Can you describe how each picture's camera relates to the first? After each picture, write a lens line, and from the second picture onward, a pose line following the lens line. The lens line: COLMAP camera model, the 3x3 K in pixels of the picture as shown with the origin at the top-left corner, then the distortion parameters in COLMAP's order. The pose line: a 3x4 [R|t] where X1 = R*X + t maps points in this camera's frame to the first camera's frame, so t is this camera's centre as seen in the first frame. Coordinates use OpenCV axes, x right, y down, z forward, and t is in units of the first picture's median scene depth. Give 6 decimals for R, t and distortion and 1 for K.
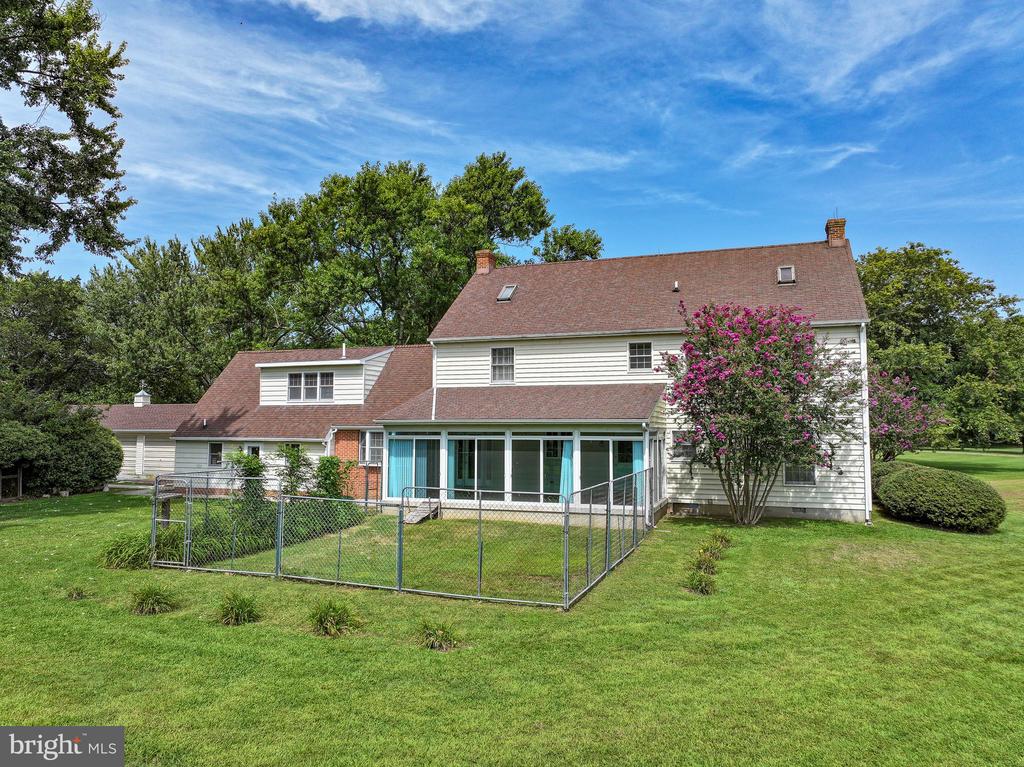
lens RADIAL K [[724.4, 0, 512.0], [0, 724.4, 383.5], [0, 0, 1]] dist [0.002202, 0.008976]
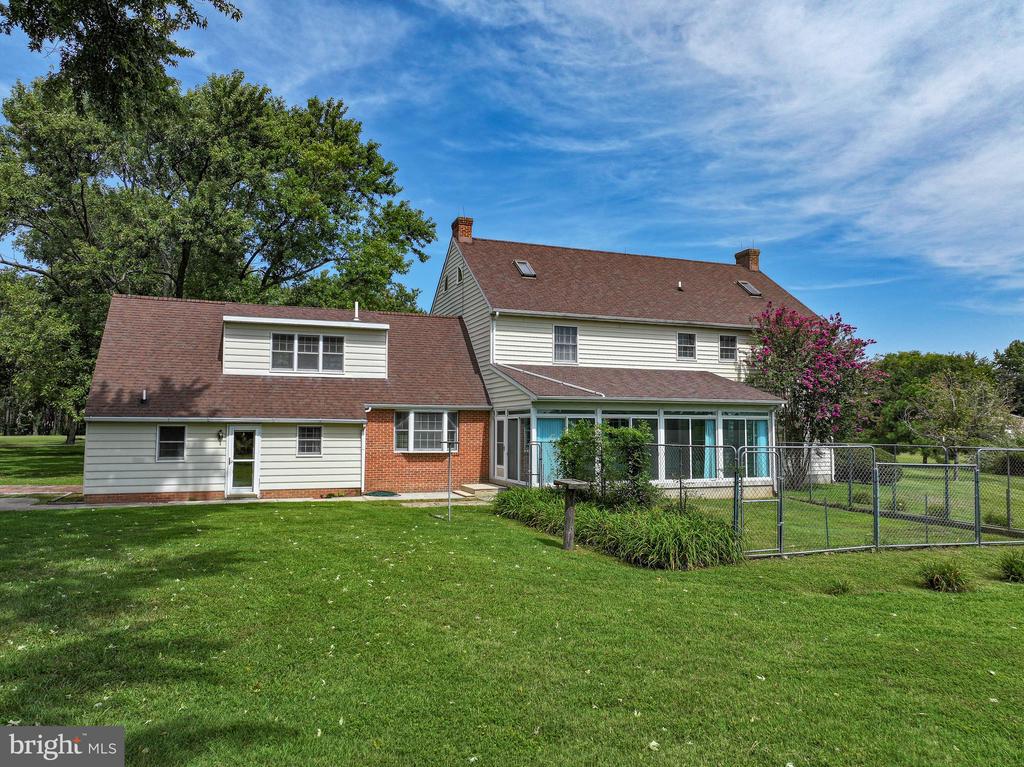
lens RADIAL K [[724.4, 0, 512.0], [0, 724.4, 383.5], [0, 0, 1]] dist [0.002202, 0.008976]
pose [[0.759627, 0.041933, 0.649006, -0.688249], [-0.041791, 0.999004, -0.015633, 0.044686], [-0.649015, -0.015247, 0.760623, 0.310611]]
